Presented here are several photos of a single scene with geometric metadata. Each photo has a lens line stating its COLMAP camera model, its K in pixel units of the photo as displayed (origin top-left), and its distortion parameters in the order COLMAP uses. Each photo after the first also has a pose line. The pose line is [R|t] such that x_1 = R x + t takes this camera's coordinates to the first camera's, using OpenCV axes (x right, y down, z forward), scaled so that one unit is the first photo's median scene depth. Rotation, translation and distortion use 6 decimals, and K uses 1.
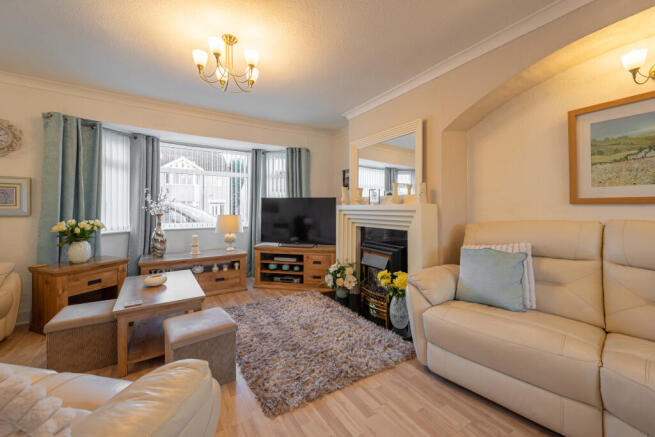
lens RADIAL K [[262.5, 0, 329.3], [0, 262.5, 210.0], [0, 0, 1]] dist [-0.000155, 0.000045]
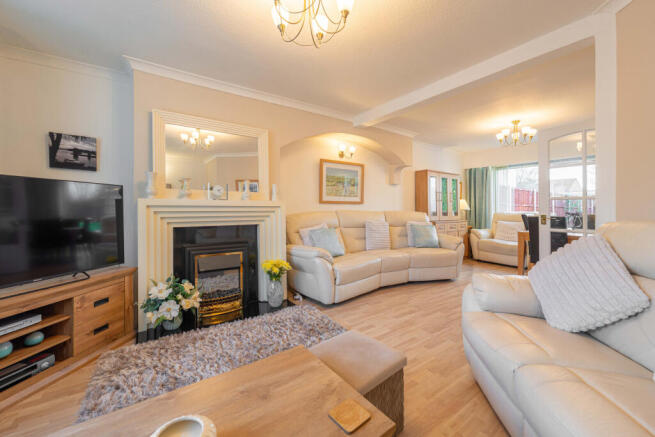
lens RADIAL K [[262.5, 0, 329.3], [0, 262.5, 210.0], [0, 0, 1]] dist [-0.000155, 0.000045]
pose [[-0.047641, -0.010917, 0.998805, -0.615756], [0.000775, 0.999940, 0.010966, 0.003218], [-0.998864, 0.001296, -0.047630, 0.554370]]
